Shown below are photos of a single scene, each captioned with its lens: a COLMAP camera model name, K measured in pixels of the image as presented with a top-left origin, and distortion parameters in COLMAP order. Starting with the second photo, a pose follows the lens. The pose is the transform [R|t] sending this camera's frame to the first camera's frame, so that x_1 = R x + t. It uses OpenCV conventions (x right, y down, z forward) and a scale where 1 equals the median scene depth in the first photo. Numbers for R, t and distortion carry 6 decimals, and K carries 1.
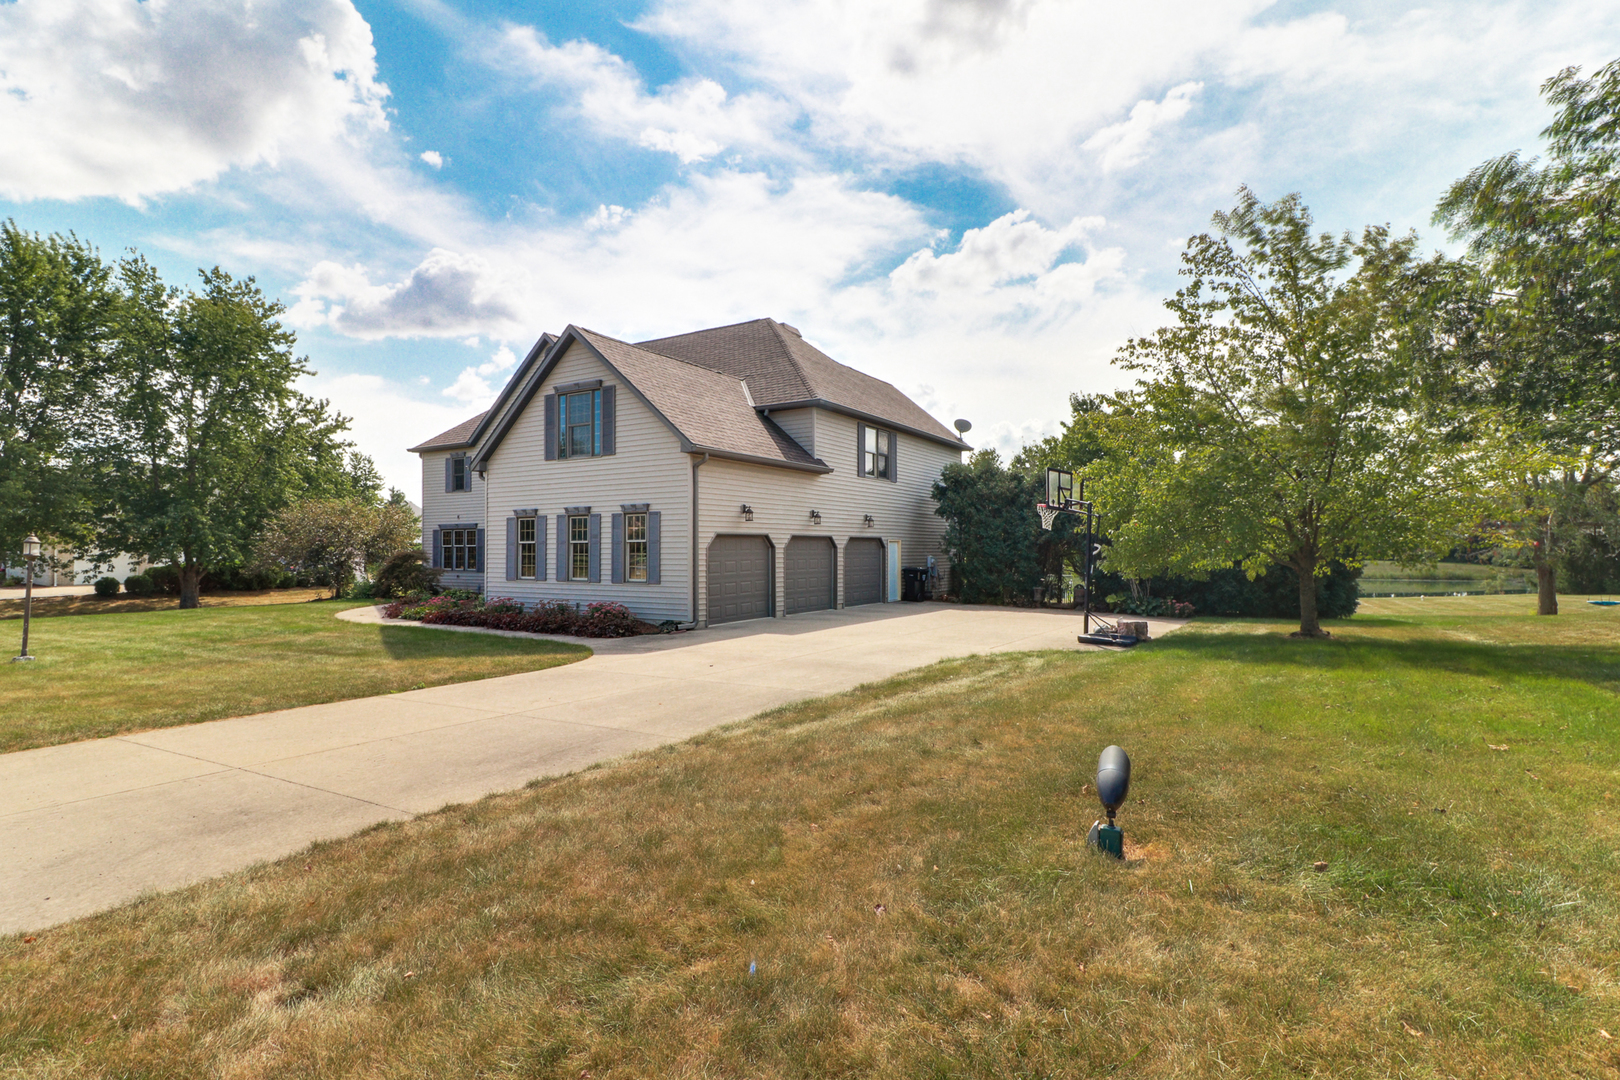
lens RADIAL K [[804.8, 0, 810.0], [0, 804.8, 540.0], [0, 0, 1]] dist [-0.010247, -0.000495]
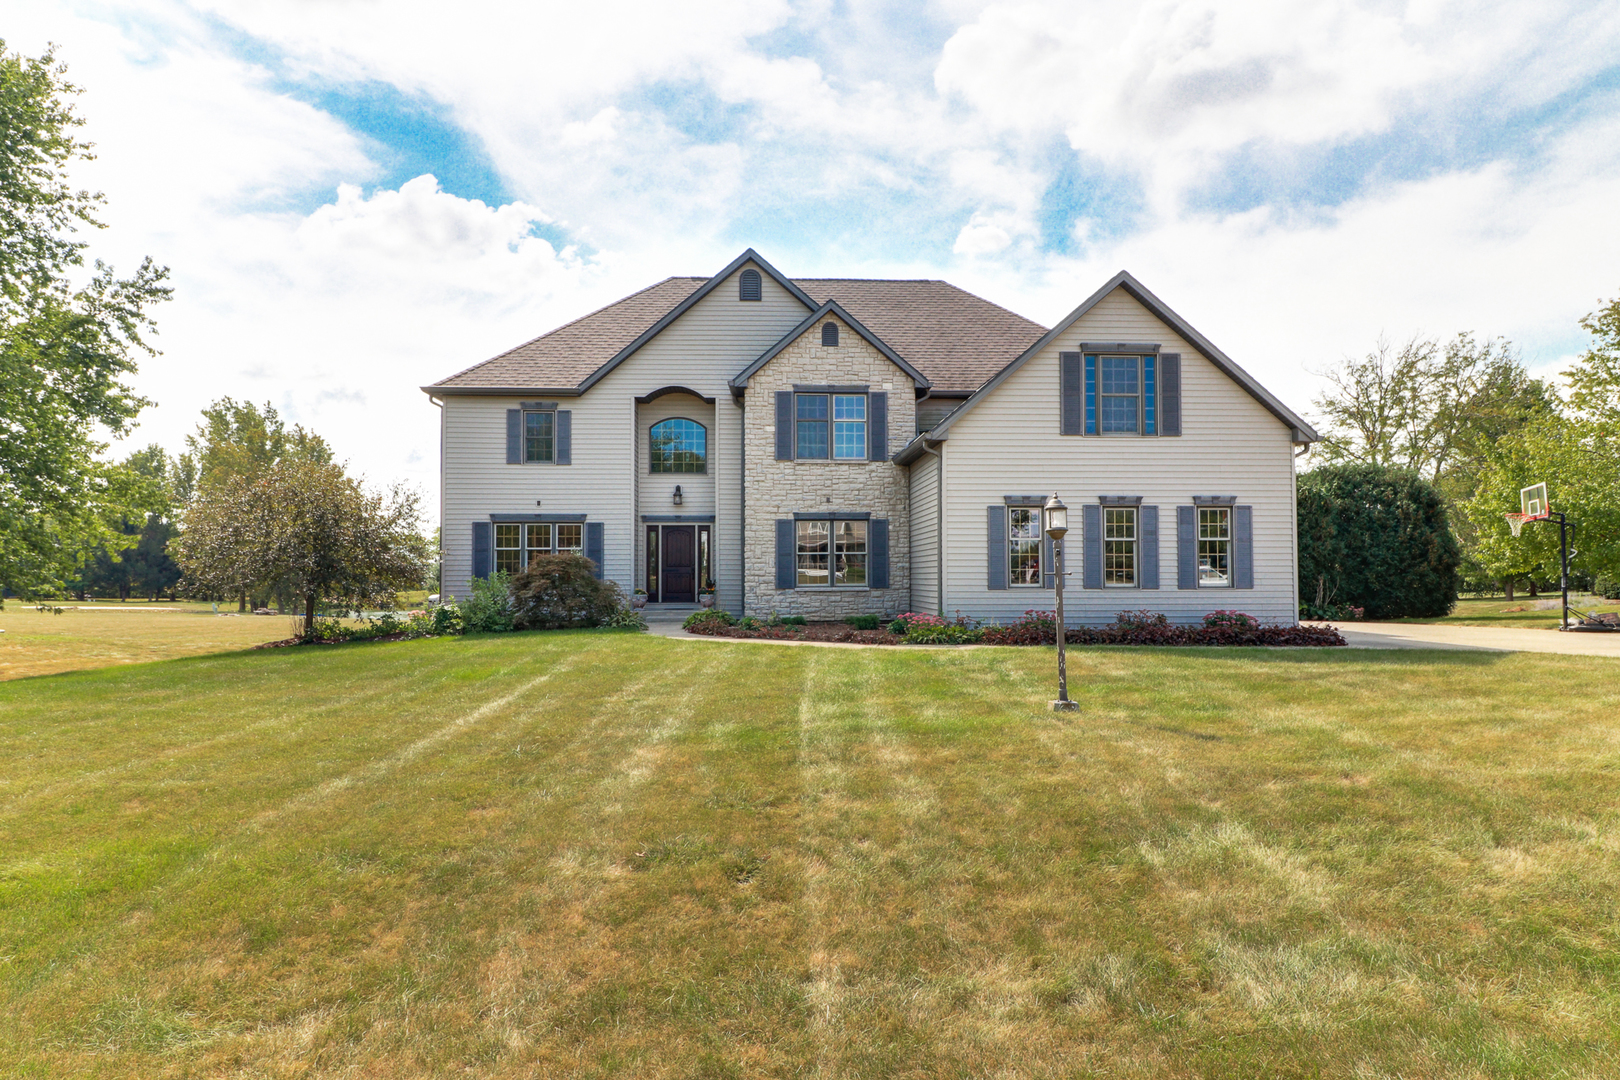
lens RADIAL K [[897.6, 0, 831.8], [0, 897.6, 560.9], [0, 0, 1]] dist [0.027284, -0.025705]
pose [[0.813371, 0.002763, 0.581739, -1.057480], [-0.005837, 0.999977, 0.003412, 0.022618], [-0.581716, -0.006171, 0.813369, 0.430210]]
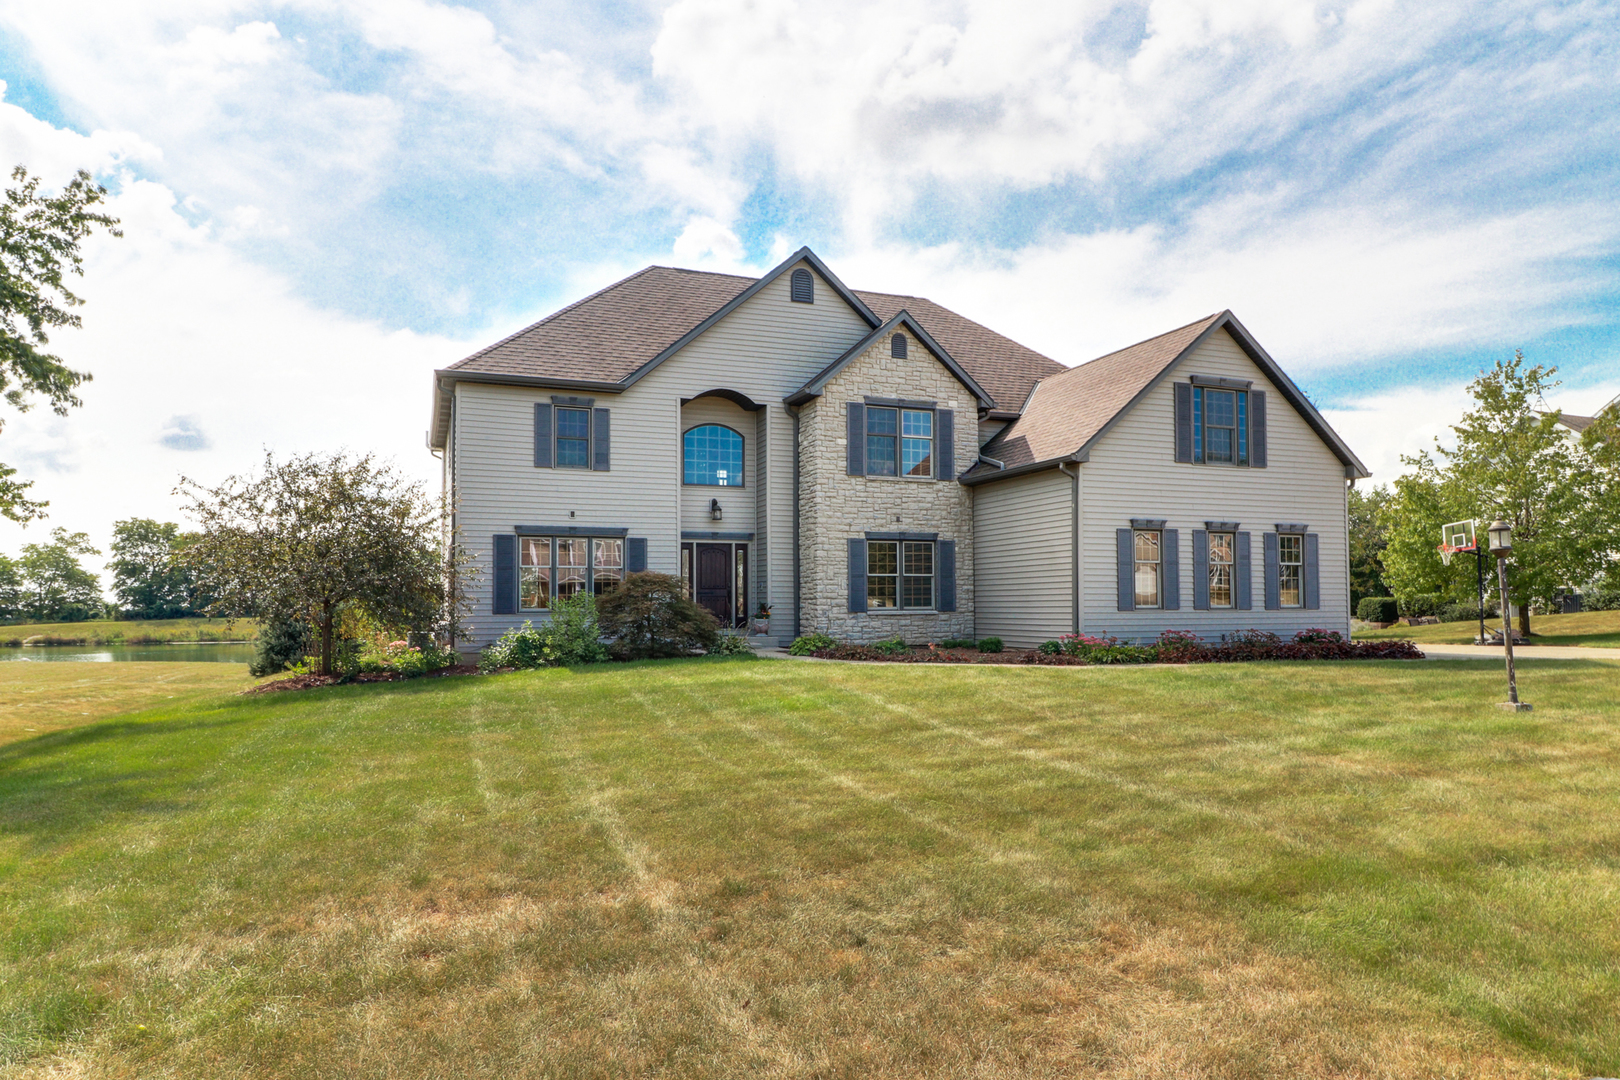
lens RADIAL K [[969.8, 0, 811.6], [0, 969.8, 589.8], [0, 0, 1]] dist [0.039563, -0.040491]
pose [[0.597378, 0.005442, 0.801941, -1.392852], [-0.009996, 0.999950, 0.000661, 0.034688], [-0.801898, -0.008411, 0.597402, 0.729206]]
